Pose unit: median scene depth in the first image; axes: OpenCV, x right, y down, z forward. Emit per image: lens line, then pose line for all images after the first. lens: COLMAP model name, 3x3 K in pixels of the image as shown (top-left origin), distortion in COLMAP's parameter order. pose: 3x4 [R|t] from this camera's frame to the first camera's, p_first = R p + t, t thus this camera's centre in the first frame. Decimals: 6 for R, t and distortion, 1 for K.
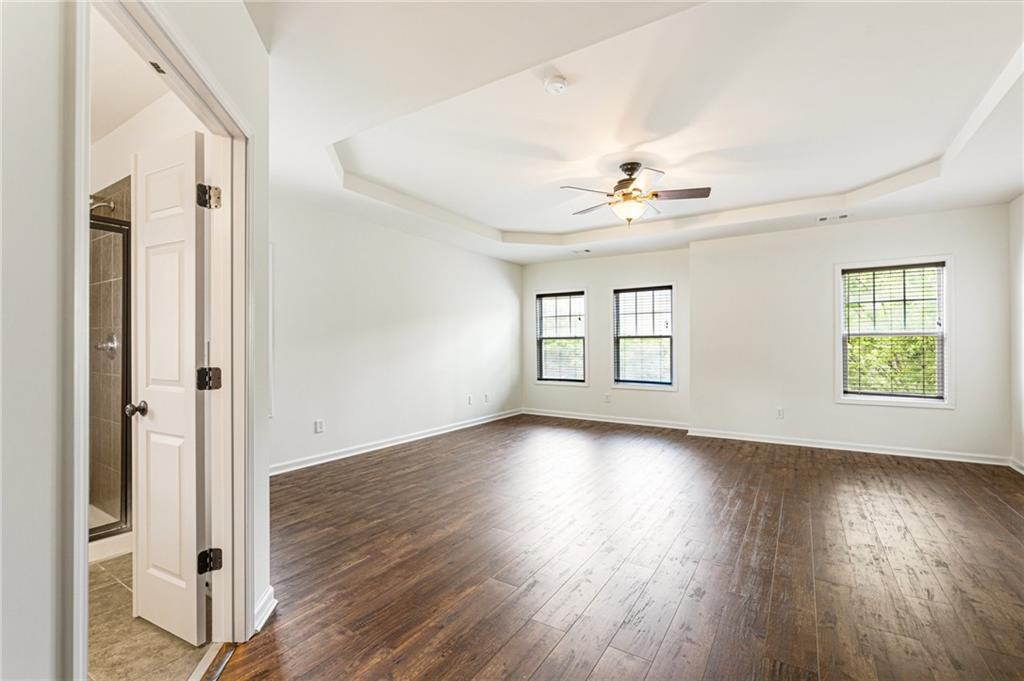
lens RADIAL K [[454.1, 0, 505.8], [0, 454.1, 340.1], [0, 0, 1]] dist [0.004028, 0.000022]
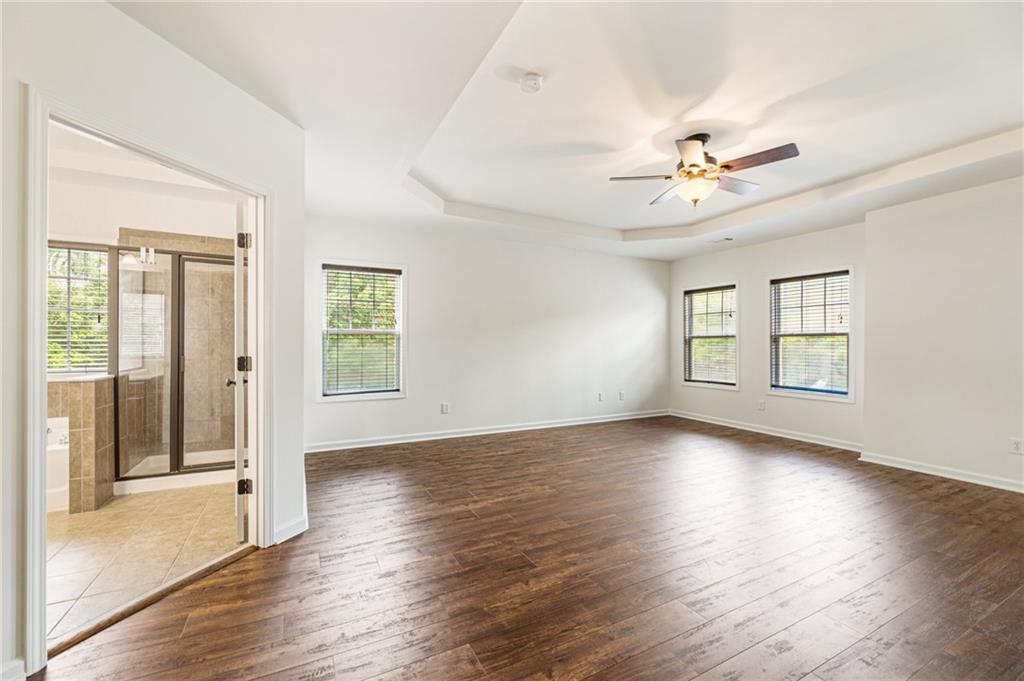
lens RADIAL K [[414.2, 0, 507.1], [0, 414.2, 342.4], [0, 0, 1]] dist [-0.001293, 0.000484]
pose [[0.865441, 0.002774, -0.501002, 0.210969], [0.000541, 0.999979, 0.006472, 0.001610], [0.501010, -0.005872, 0.865422, 0.073213]]
